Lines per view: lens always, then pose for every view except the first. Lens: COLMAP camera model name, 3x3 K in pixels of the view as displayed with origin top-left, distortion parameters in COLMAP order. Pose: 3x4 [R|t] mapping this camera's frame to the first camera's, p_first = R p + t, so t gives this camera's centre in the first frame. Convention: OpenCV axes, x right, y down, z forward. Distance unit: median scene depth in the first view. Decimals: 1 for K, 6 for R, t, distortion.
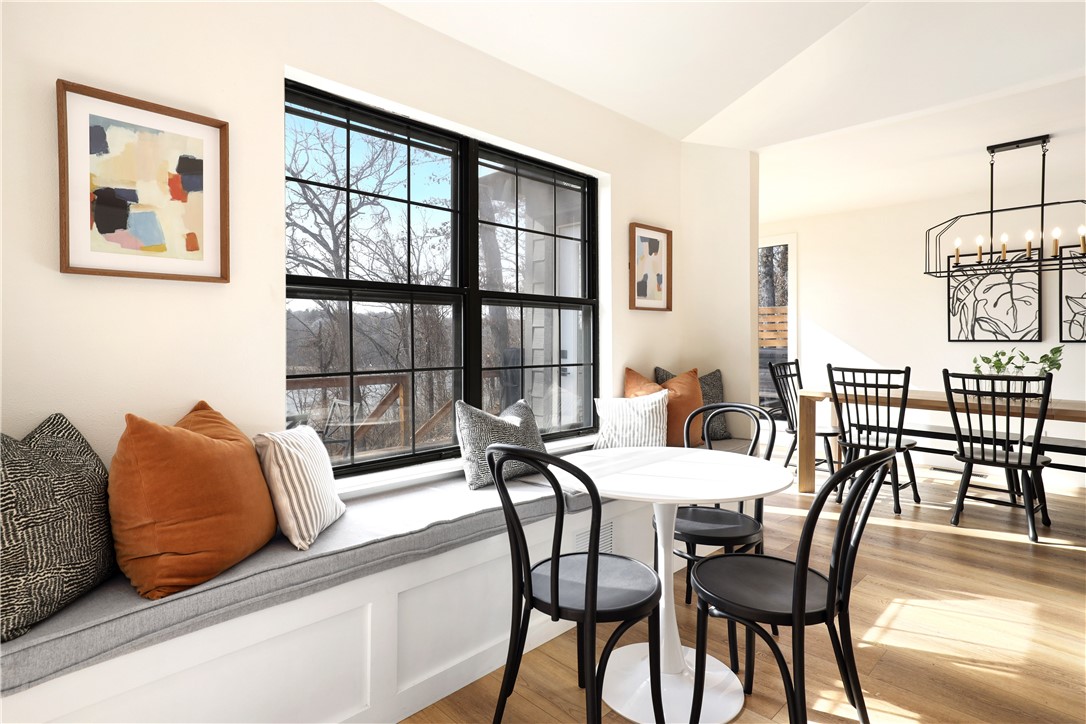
lens RADIAL K [[563.2, 0, 562.8], [0, 563.2, 334.4], [0, 0, 1]] dist [0.003166, 0.001568]
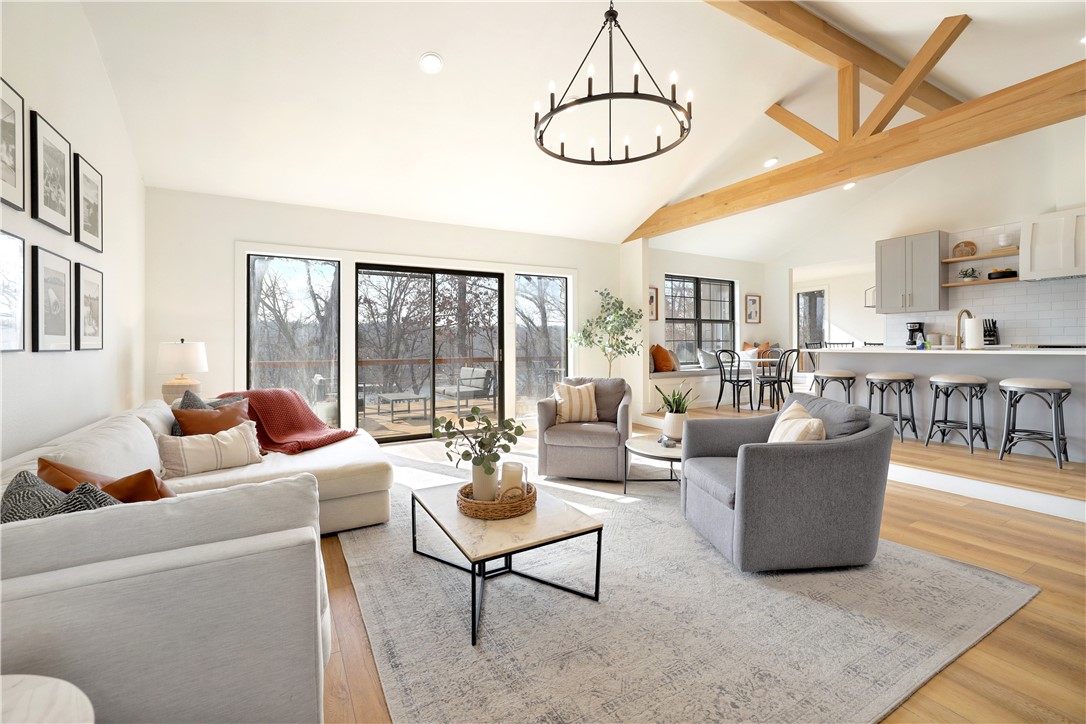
lens RADIAL K [[466.4, 0, 542.5], [0, 466.4, 359.7], [0, 0, 1]] dist [-0.018967, 0.002378]
pose [[0.957771, 0.000665, -0.287531, -0.203034], [0.011094, 0.999167, 0.039263, 0.041769], [0.287318, -0.040795, 0.956966, -1.673740]]
